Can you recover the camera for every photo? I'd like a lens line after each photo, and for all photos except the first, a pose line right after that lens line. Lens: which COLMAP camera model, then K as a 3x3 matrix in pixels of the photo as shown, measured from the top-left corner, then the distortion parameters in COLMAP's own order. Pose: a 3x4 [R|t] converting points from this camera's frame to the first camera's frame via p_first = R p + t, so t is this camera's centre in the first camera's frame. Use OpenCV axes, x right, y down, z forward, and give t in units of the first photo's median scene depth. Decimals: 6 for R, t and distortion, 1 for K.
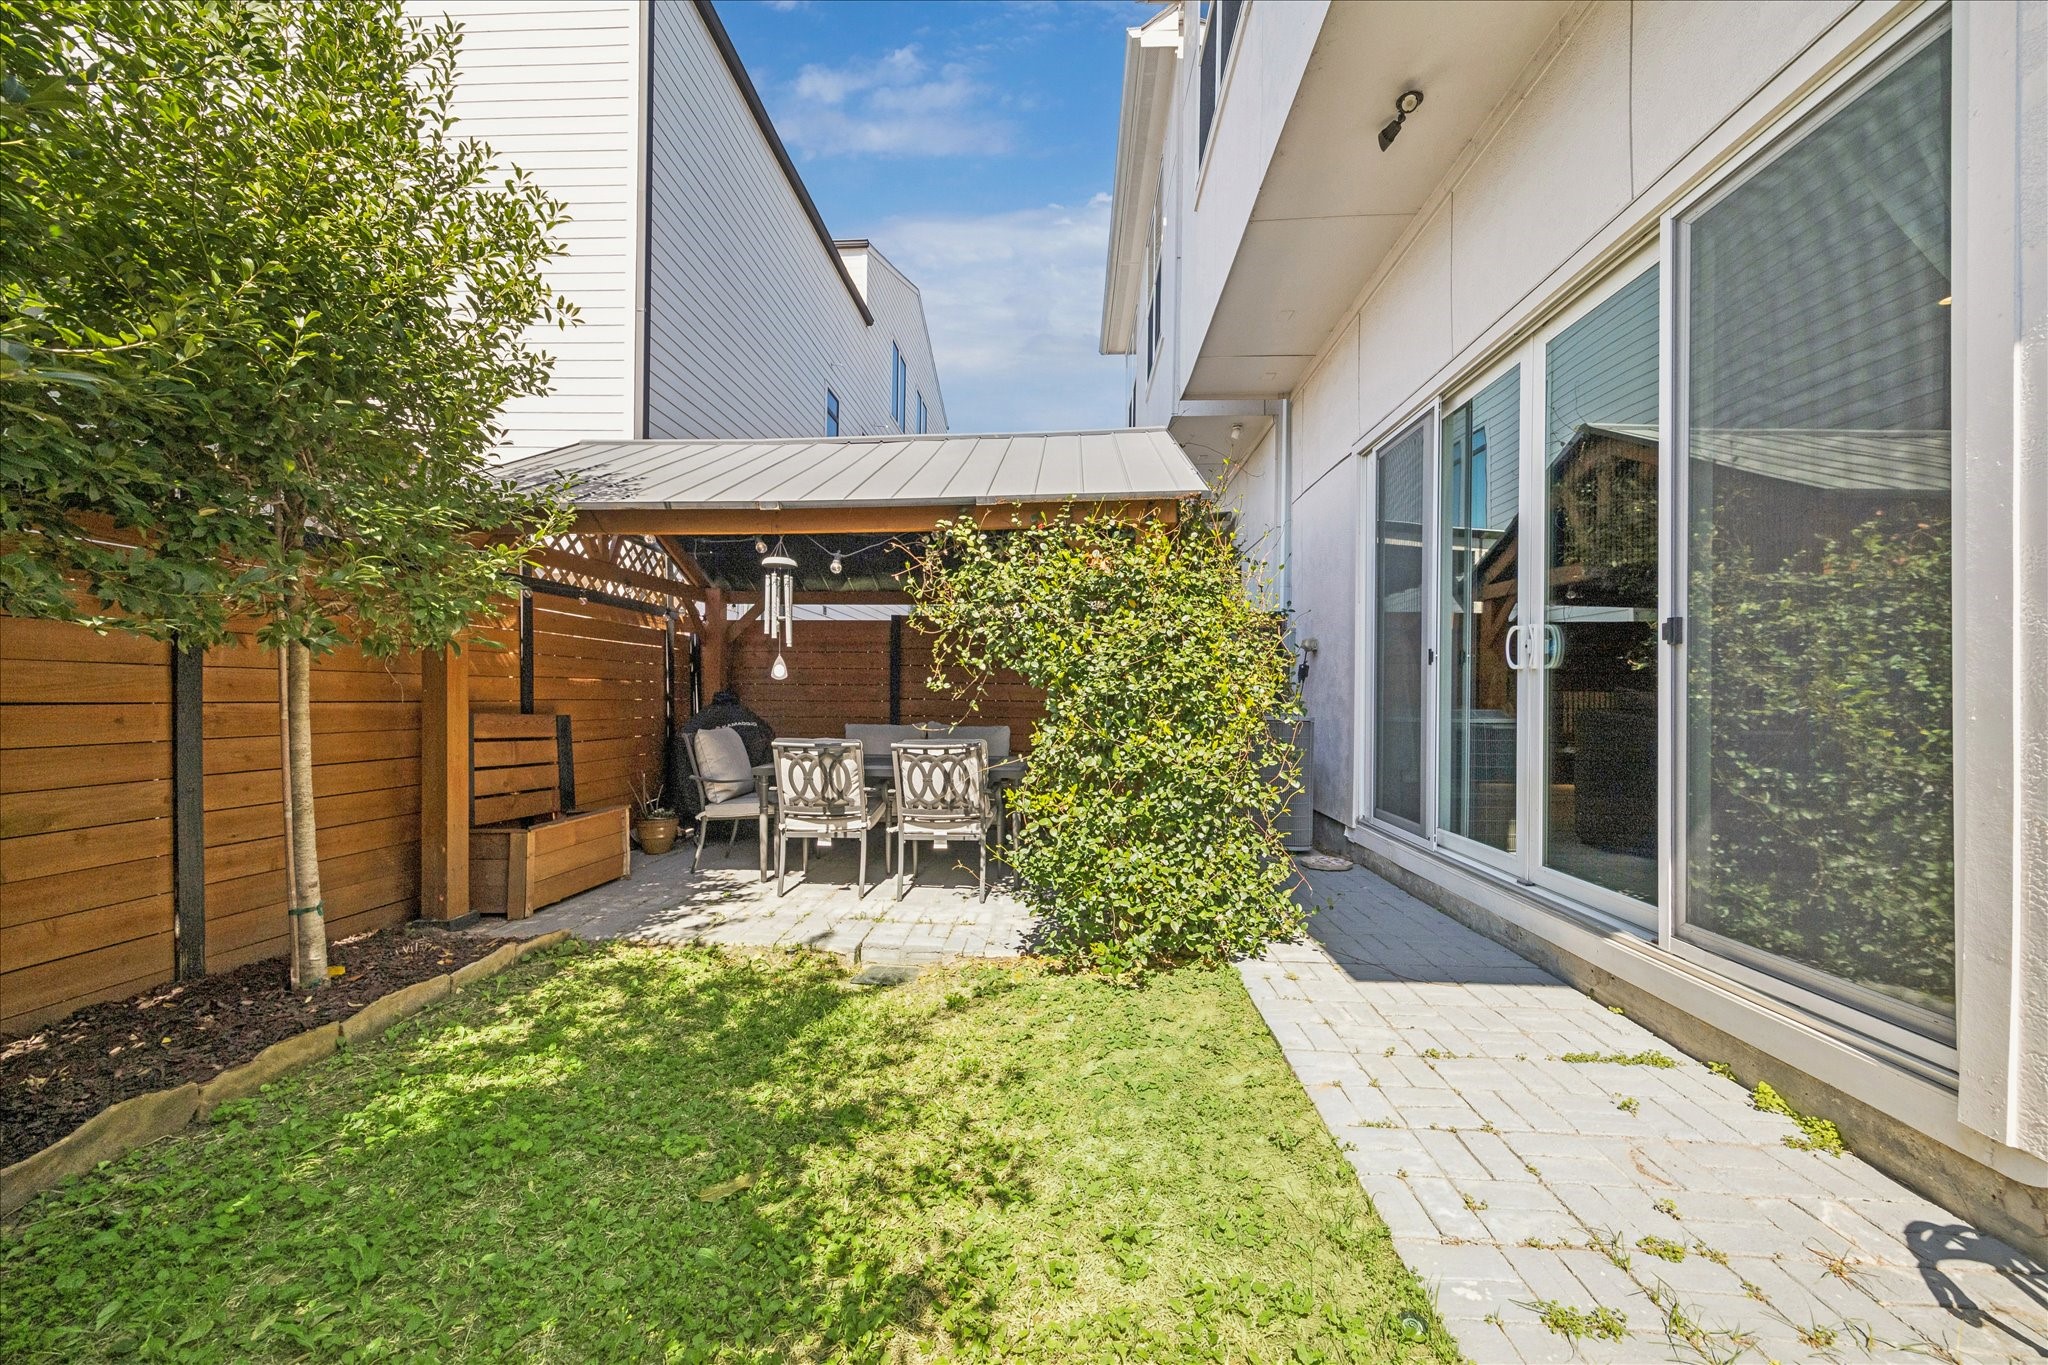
lens RADIAL K [[968.3, 0, 1024.0], [0, 968.3, 682.5], [0, 0, 1]] dist [0.000031, -0.000003]
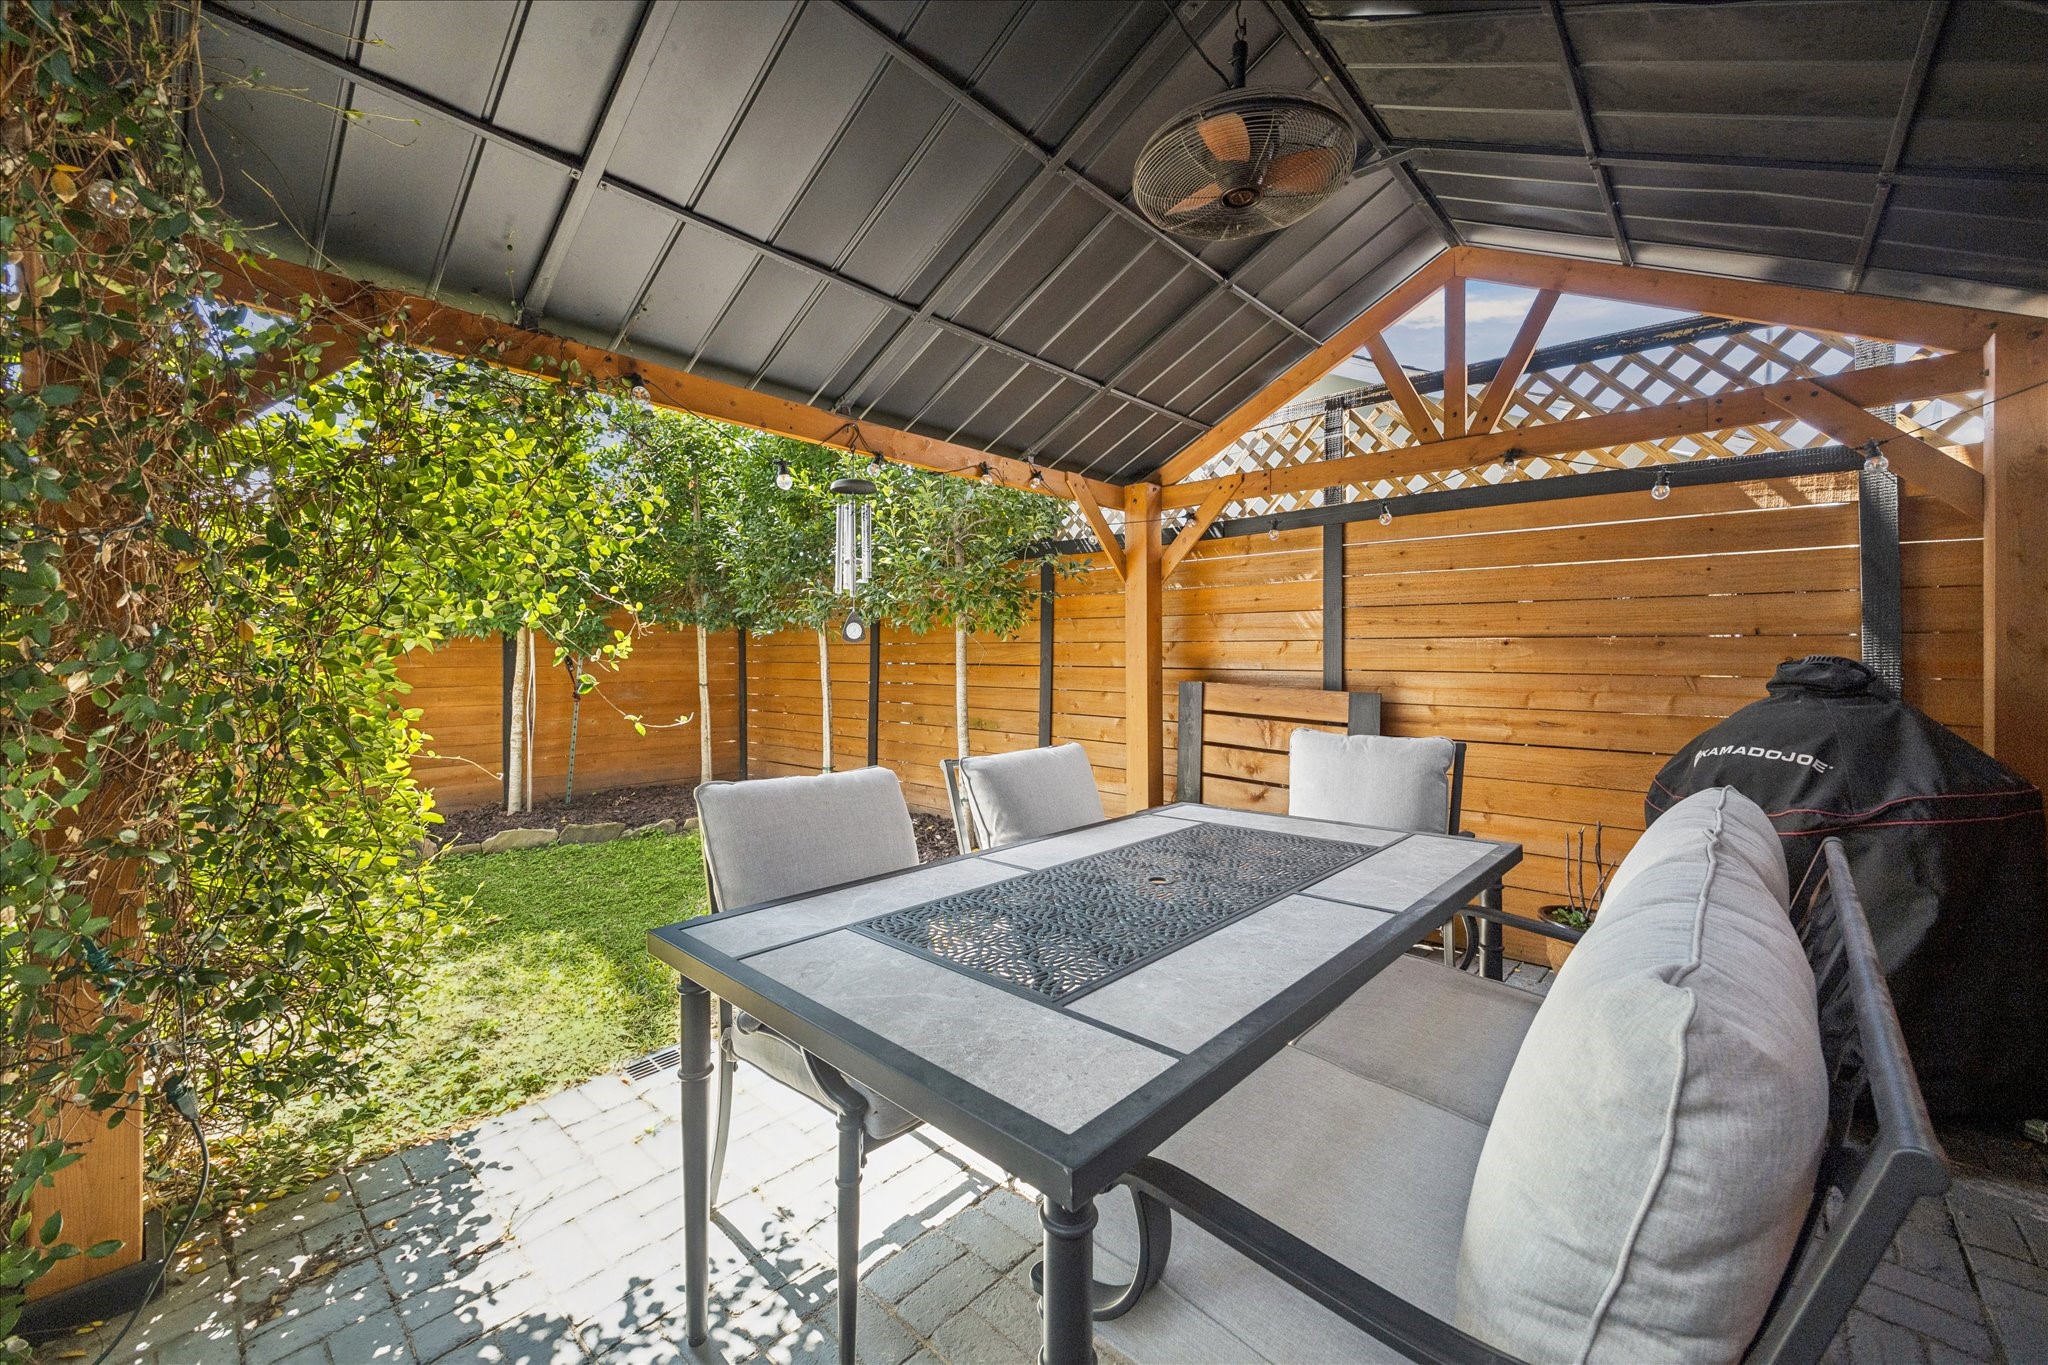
lens RADIAL K [[792.0, 0, 1028.4], [0, 792.0, 670.2], [0, 0, 1]] dist [-0.003248, -0.000188]
pose [[-0.629744, -0.013576, -0.776684, 0.100771], [-0.010711, 0.999904, -0.008794, 0.023476], [0.776729, 0.002781, -0.629829, 1.112031]]
